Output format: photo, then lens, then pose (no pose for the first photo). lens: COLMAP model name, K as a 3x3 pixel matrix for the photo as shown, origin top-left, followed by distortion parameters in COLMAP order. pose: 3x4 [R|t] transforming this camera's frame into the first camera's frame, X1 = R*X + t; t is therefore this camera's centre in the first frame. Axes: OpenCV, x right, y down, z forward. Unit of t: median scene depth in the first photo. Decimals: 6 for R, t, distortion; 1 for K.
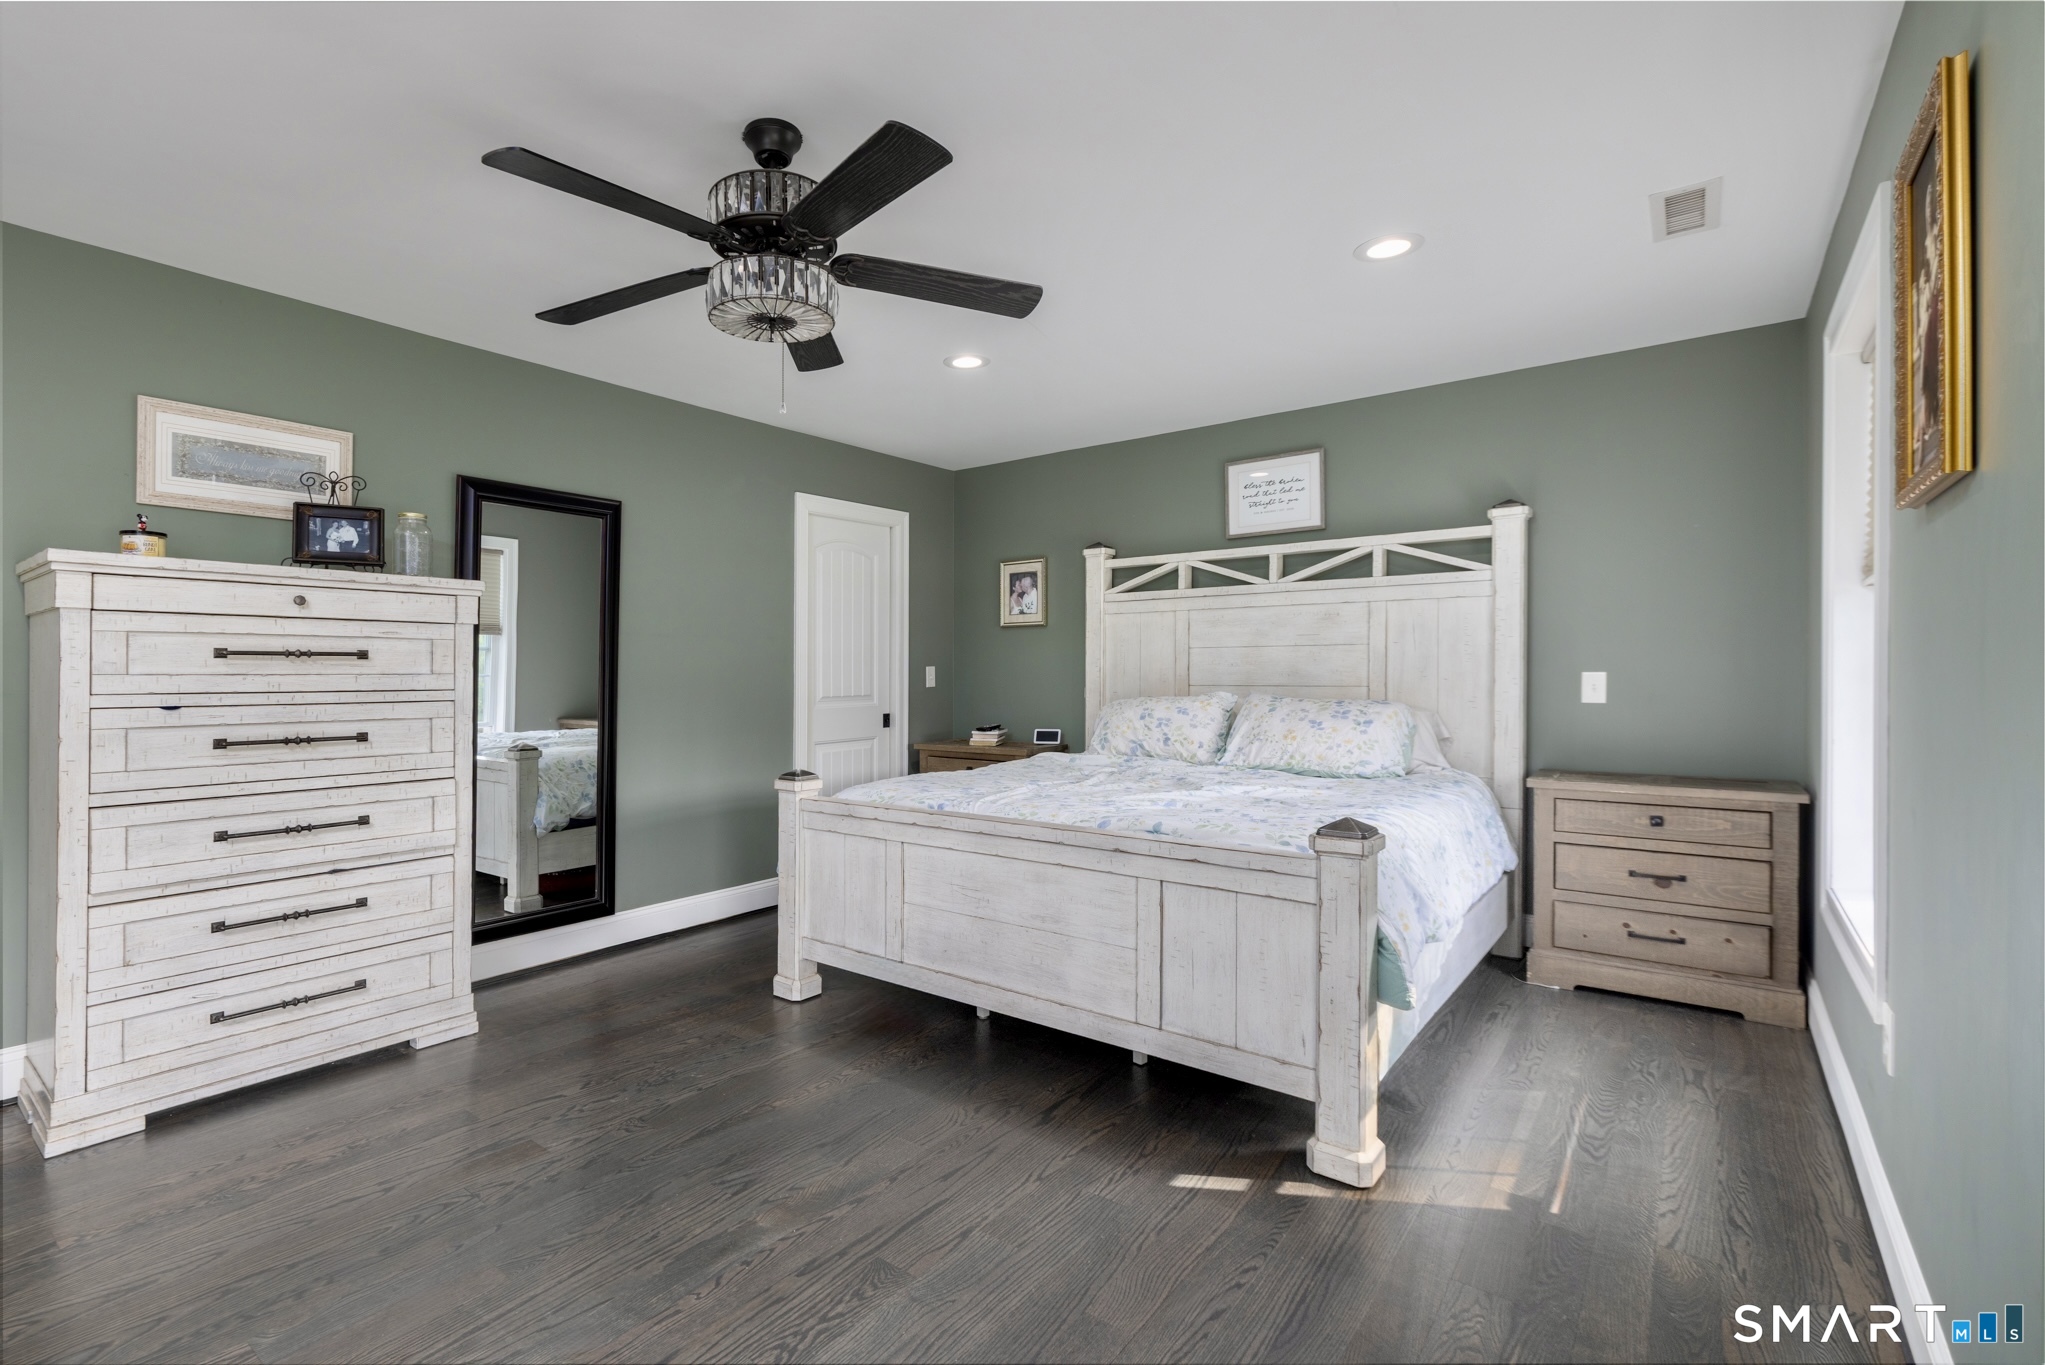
lens RADIAL K [[862.3, 0, 1007.8], [0, 862.3, 677.9], [0, 0, 1]] dist [-0.002725, 0.001002]
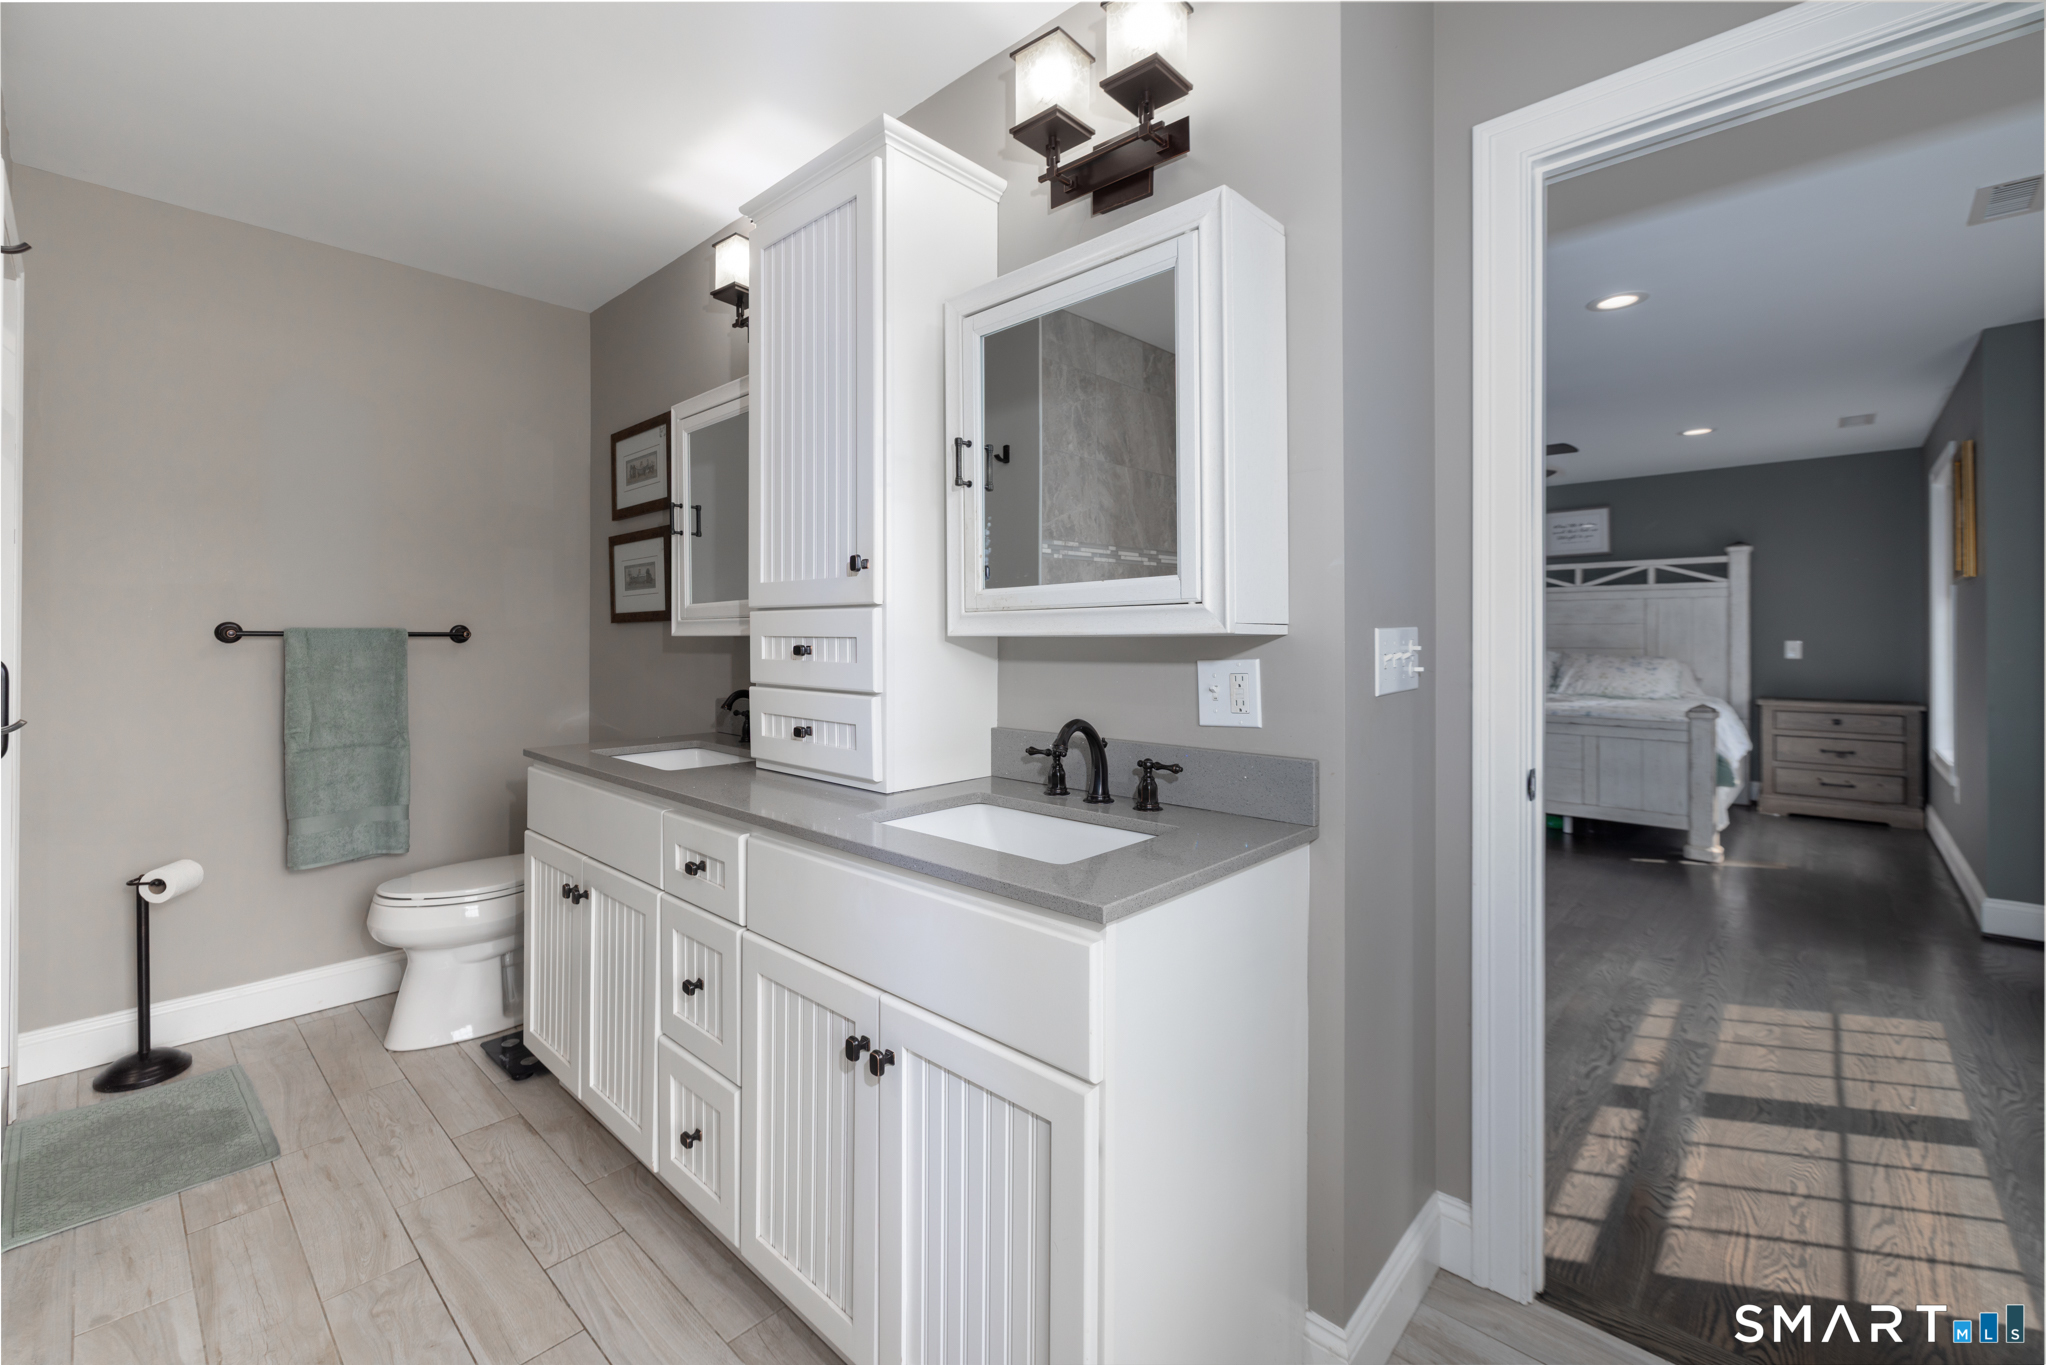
lens RADIAL K [[862.8, 0, 996.8], [0, 862.8, 635.1], [0, 0, 1]] dist [-0.002725, 0.001002]
pose [[0.996941, 0.006567, -0.077885, -0.845394], [-0.007625, 0.999883, -0.013289, 0.017957], [0.077788, 0.013842, 0.996874, -0.923891]]
